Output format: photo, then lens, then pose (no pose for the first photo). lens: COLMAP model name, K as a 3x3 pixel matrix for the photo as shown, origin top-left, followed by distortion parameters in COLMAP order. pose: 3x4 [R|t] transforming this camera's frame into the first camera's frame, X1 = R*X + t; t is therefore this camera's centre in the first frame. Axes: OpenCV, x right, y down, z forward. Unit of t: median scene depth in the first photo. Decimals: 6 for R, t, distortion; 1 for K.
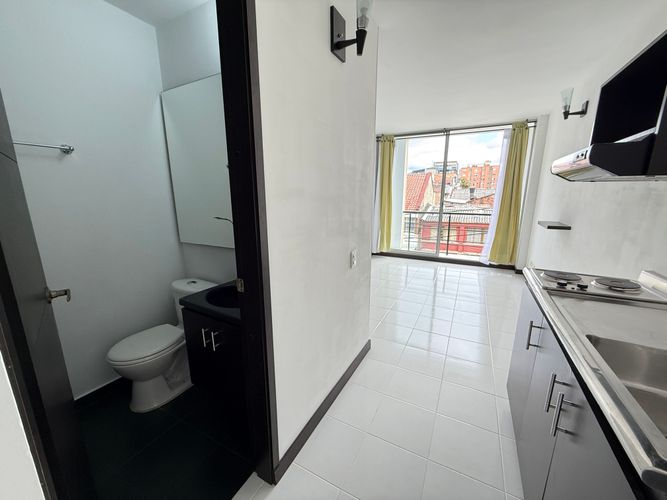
lens RADIAL K [[267.4, 0, 332.9], [0, 267.4, 251.4], [0, 0, 1]] dist [-0.001161, -0.000171]
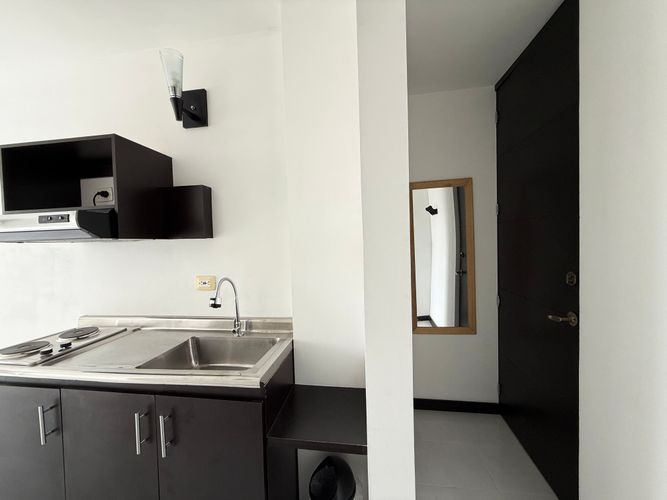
lens RADIAL K [[264.1, 0, 333.5], [0, 264.1, 250.0], [0, 0, 1]] dist [0.000161, -0.000053]
pose [[-0.331973, -0.017959, 0.943118, -0.083403], [0.235359, 0.966620, 0.101252, -0.020186], [-0.913455, 0.255585, -0.316665, 0.083321]]
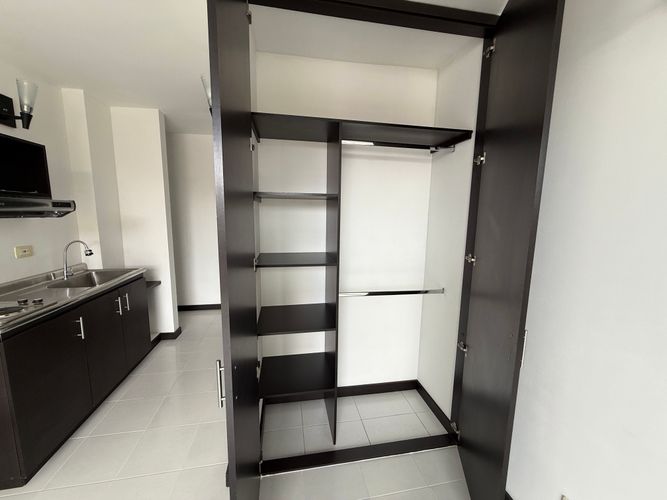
lens RADIAL K [[264.1, 0, 333.5], [0, 264.1, 250.0], [0, 0, 1]] dist [0.000161, -0.000053]
pose [[-0.784064, 0.076686, -0.615925, 0.144715], [-0.147943, 0.940647, 0.305445, -0.184809], [0.602791, 0.330610, -0.726182, 0.723476]]
